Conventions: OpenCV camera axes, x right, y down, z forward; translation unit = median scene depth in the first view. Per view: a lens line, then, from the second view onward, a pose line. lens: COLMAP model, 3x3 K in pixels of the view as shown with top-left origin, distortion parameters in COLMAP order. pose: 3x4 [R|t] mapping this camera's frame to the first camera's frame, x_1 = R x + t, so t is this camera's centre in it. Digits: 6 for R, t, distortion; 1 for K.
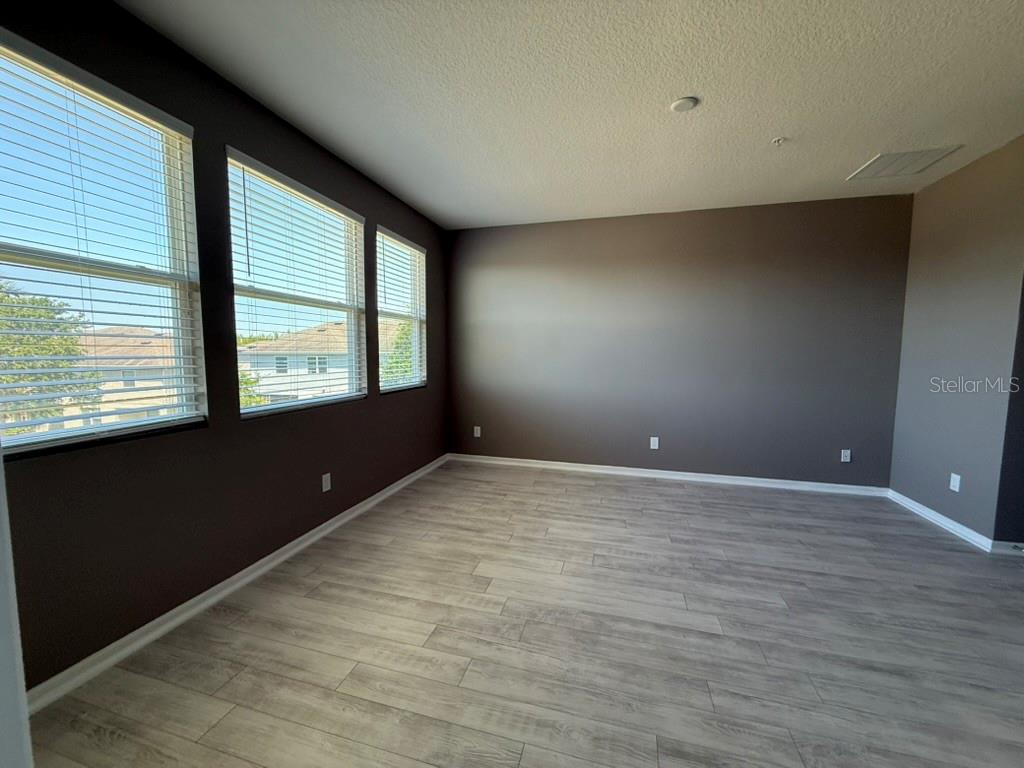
lens RADIAL K [[406.3, 0, 503.6], [0, 406.3, 387.5], [0, 0, 1]] dist [0.001671, -0.000070]
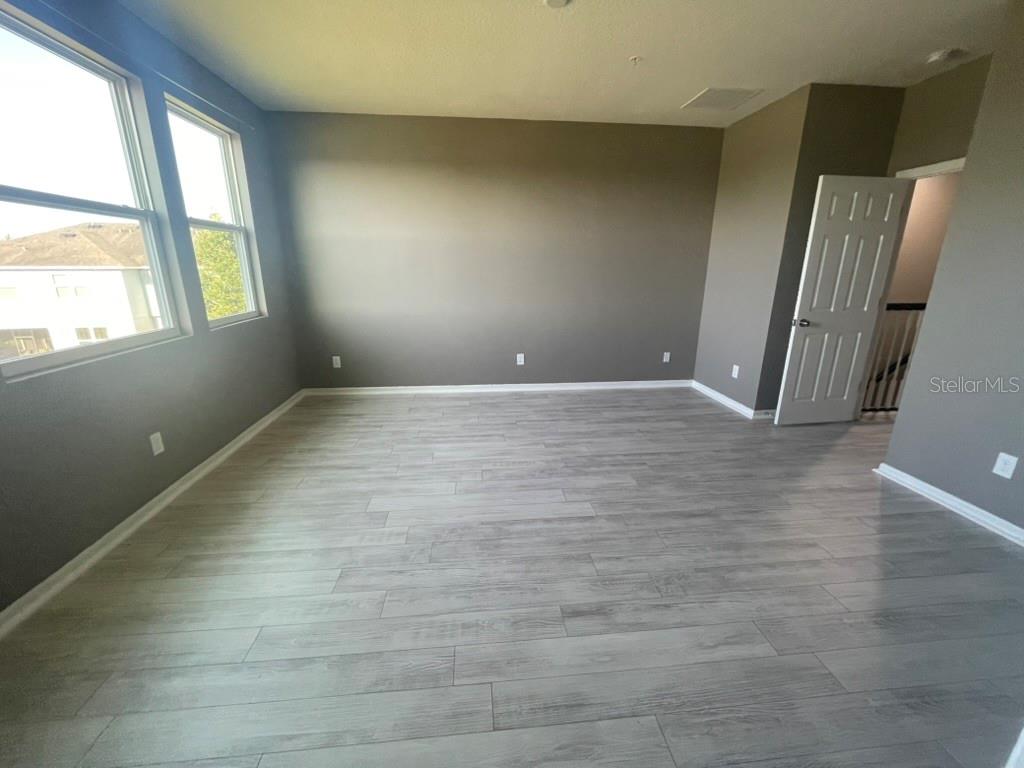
lens RADIAL K [[416.5, 0, 506.0], [0, 416.5, 383.2], [0, 0, 1]] dist [-0.001481, -0.000116]
pose [[0.932466, -0.101101, 0.346824, -0.079114], [0.034531, 0.980590, 0.193006, -0.021313], [-0.359605, -0.167995, 0.917857, 0.019625]]
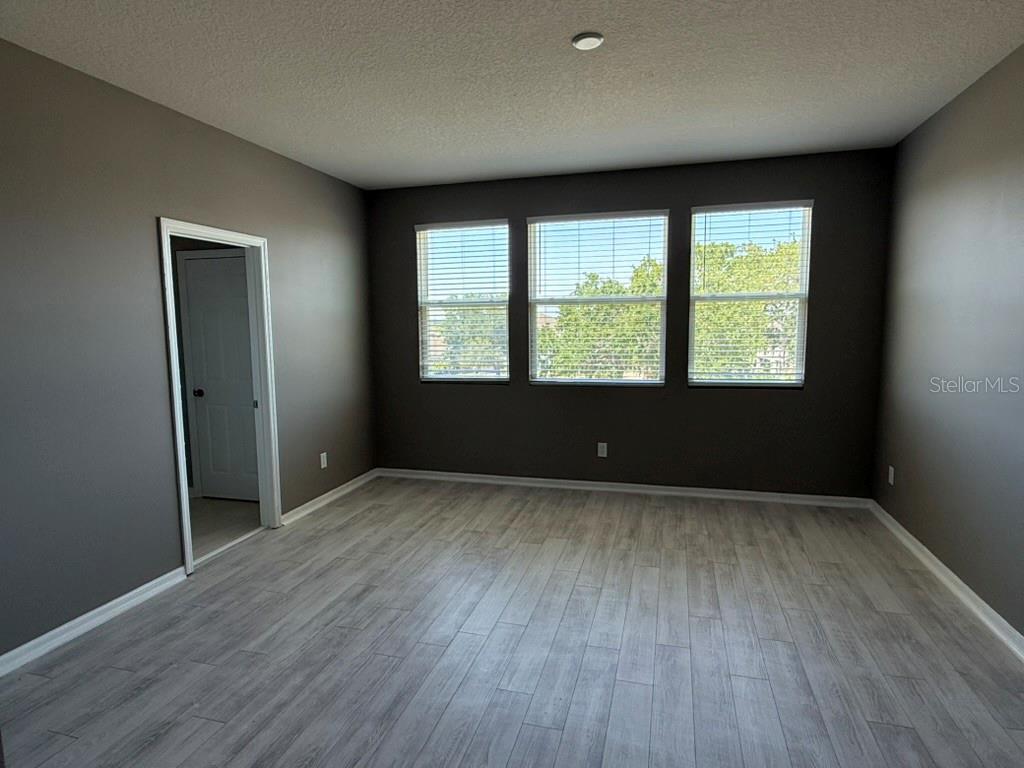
lens RADIAL K [[602.2, 0, 520.2], [0, 602.2, 384.5], [0, 0, 1]] dist [0.000978, 0.000950]
pose [[0.002249, 0.096562, -0.995324, 1.585704], [-0.075325, 0.992516, 0.096119, -0.133857], [0.997157, 0.074757, 0.009506, 0.867648]]
